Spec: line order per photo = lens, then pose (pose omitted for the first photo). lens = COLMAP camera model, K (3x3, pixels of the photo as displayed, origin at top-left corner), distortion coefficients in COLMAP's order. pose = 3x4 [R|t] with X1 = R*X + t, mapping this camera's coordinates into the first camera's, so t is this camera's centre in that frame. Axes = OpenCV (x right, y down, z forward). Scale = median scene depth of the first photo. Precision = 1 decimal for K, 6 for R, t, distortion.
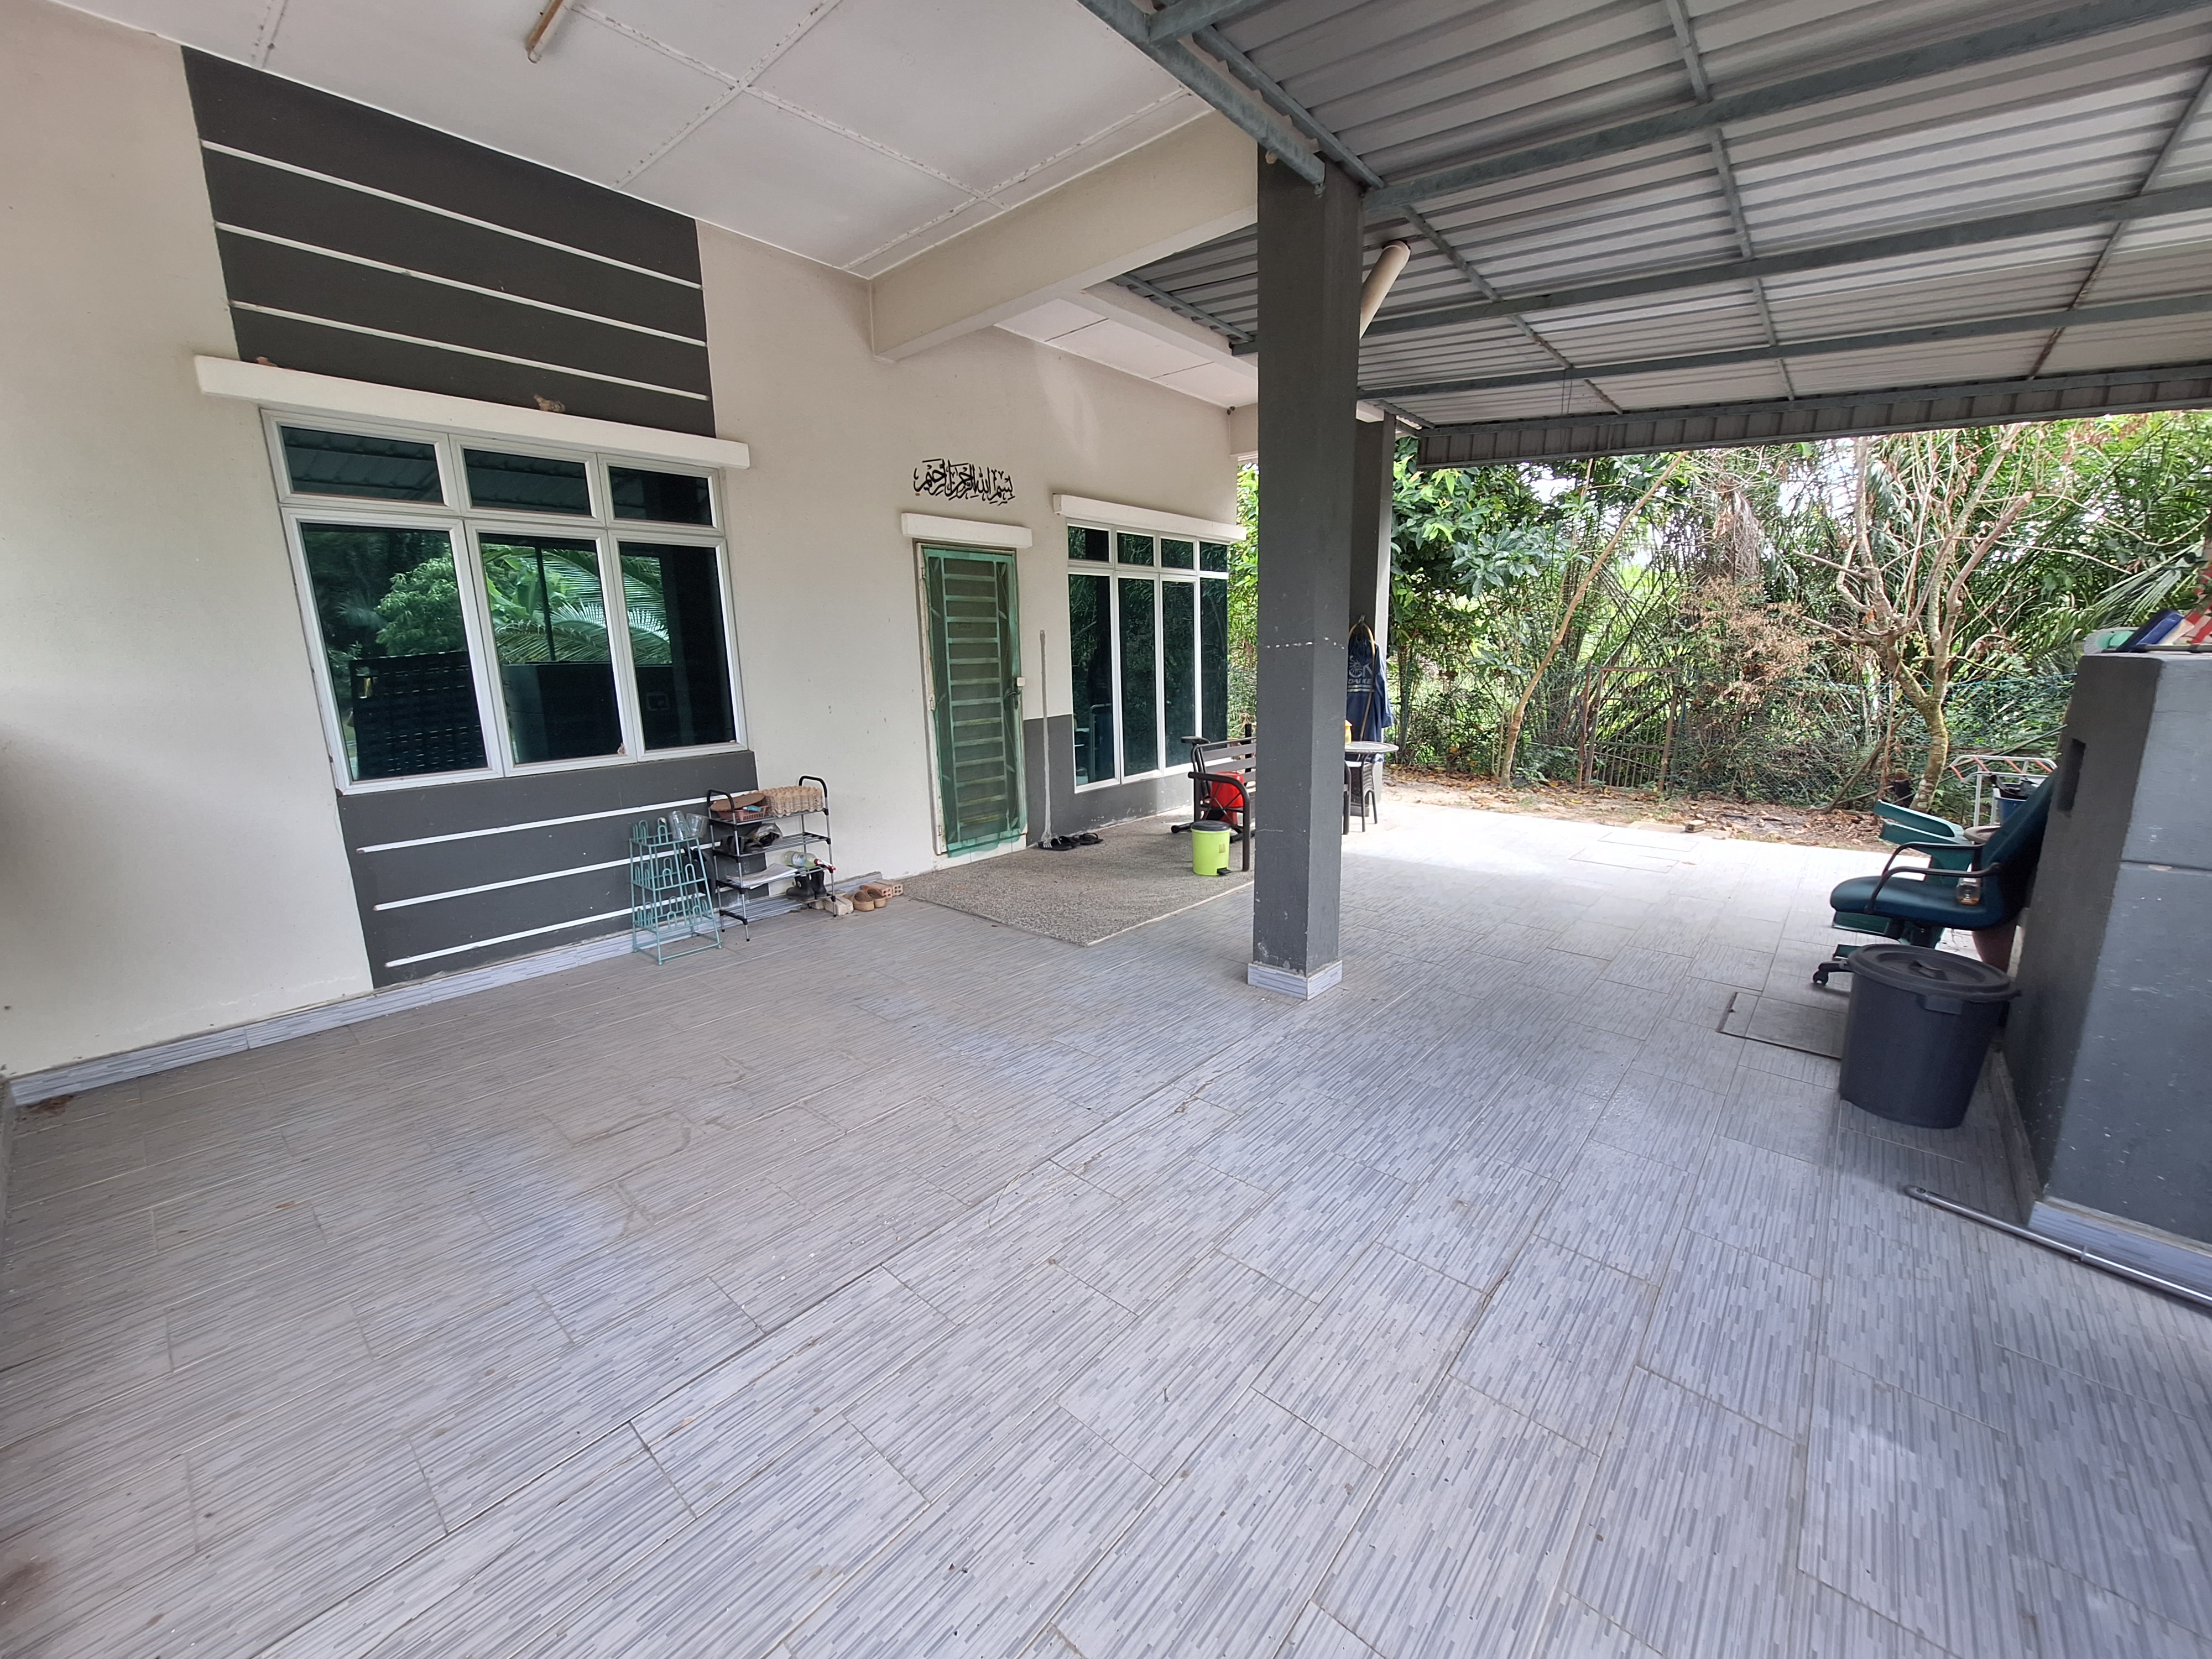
lens RADIAL K [[884.3, 0, 1109.2], [0, 884.3, 833.7], [0, 0, 1]] dist [-0.002772, -0.000325]
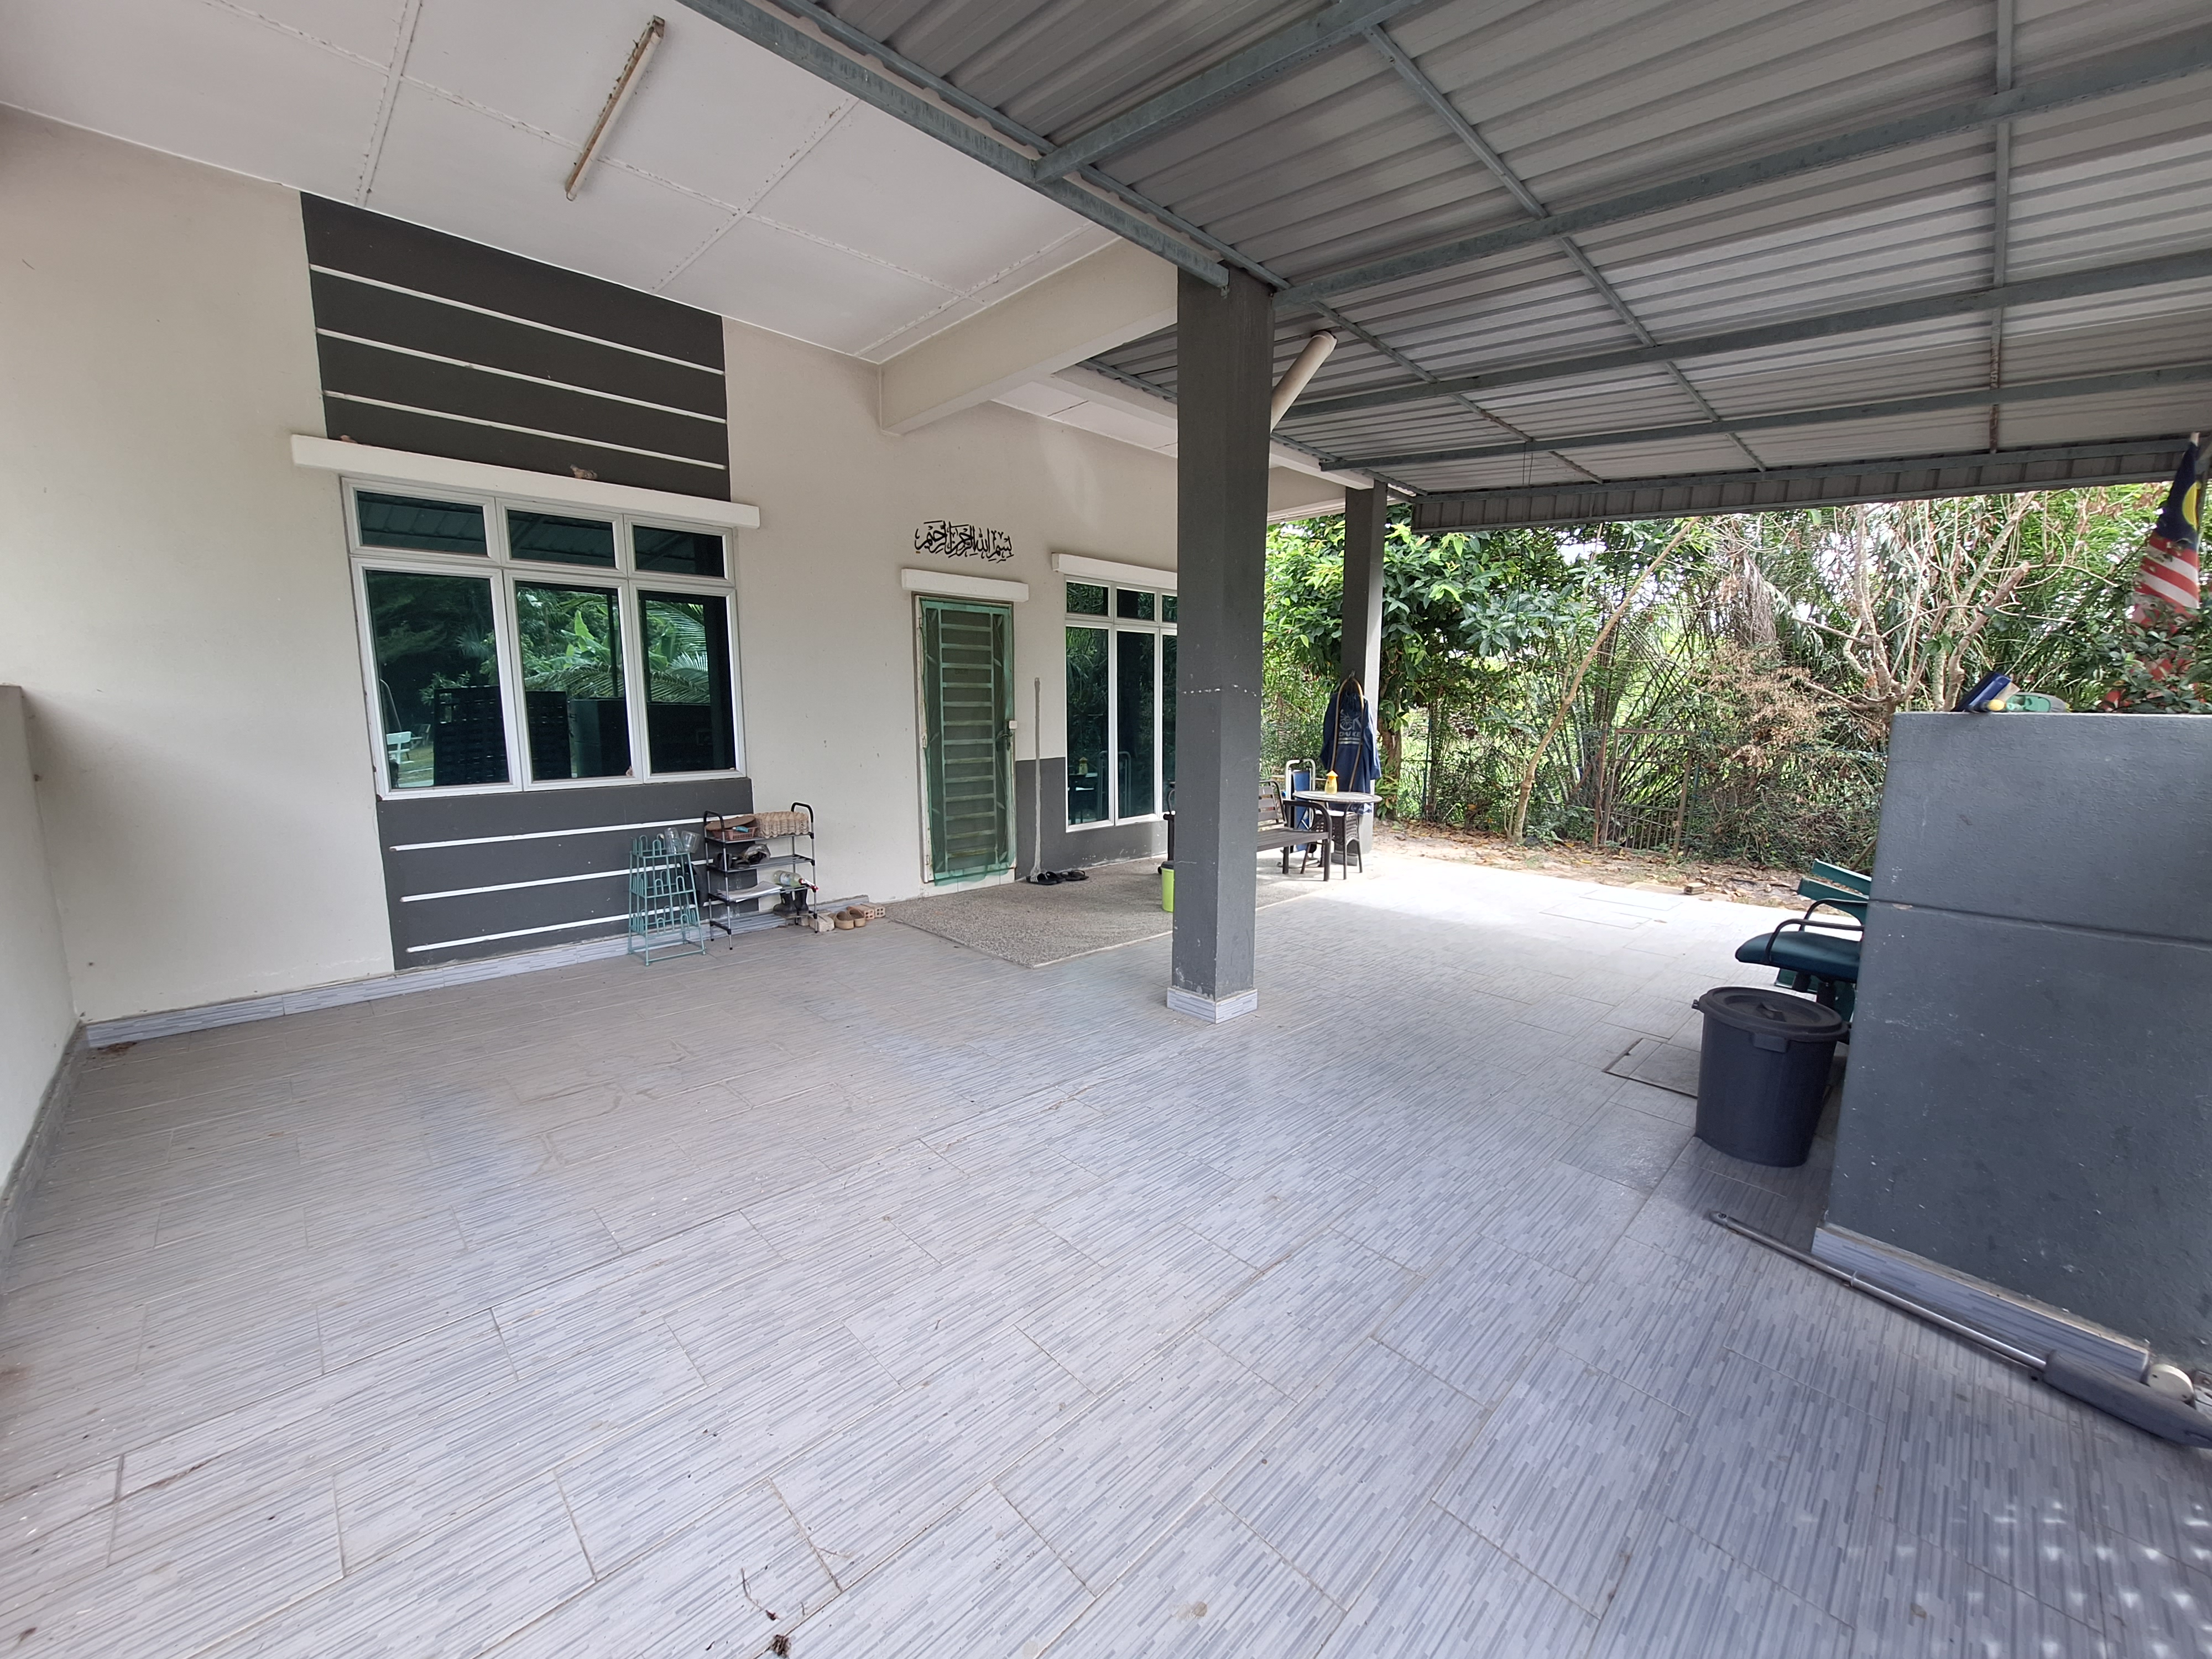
lens RADIAL K [[884.3, 0, 1109.2], [0, 884.3, 833.7], [0, 0, 1]] dist [-0.002772, -0.000325]
pose [[0.996321, 0.035503, -0.077998, 0.165185], [-0.040081, 0.997515, -0.057938, 0.026895], [0.075747, 0.060851, 0.995269, -0.076019]]
